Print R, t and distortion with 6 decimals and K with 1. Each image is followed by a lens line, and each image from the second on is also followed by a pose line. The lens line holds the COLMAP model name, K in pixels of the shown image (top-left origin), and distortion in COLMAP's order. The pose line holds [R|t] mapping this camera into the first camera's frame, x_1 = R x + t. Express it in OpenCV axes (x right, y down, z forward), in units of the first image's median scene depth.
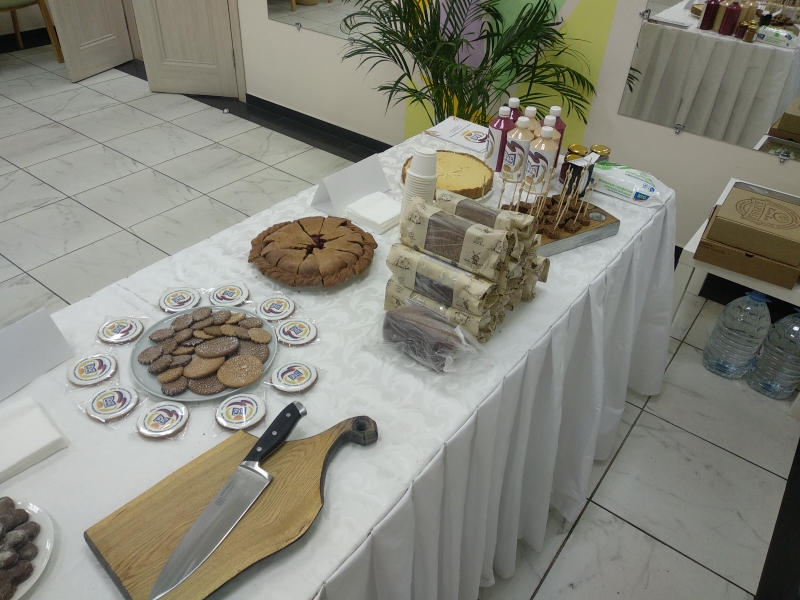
lens RADIAL K [[602.2, 0, 398.1], [0, 602.2, 299.7], [0, 0, 1]] dist [-0.010496, -0.003650]
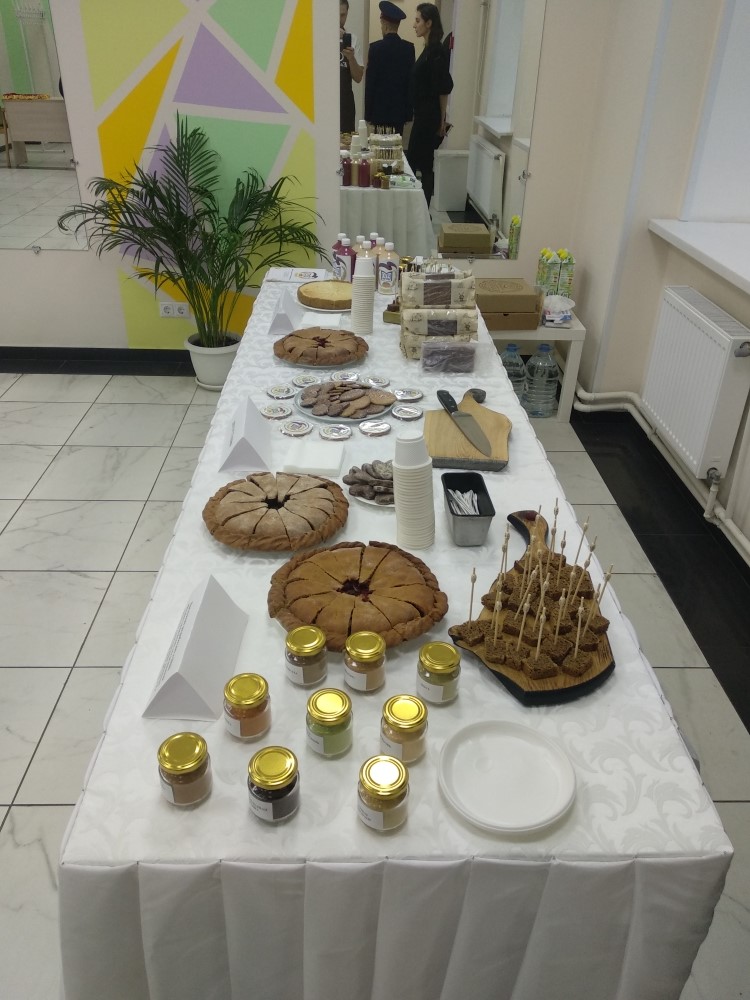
lens RADIAL K [[752.8, 0, 375.6], [0, 752.8, 499.7], [0, 0, 1]] dist [-0.010496, -0.003650]
pose [[0.779983, -0.347242, 0.520625, -1.078733], [0.392237, 0.919506, 0.025648, 0.240383], [-0.487624, 0.184204, 0.853400, -0.407737]]
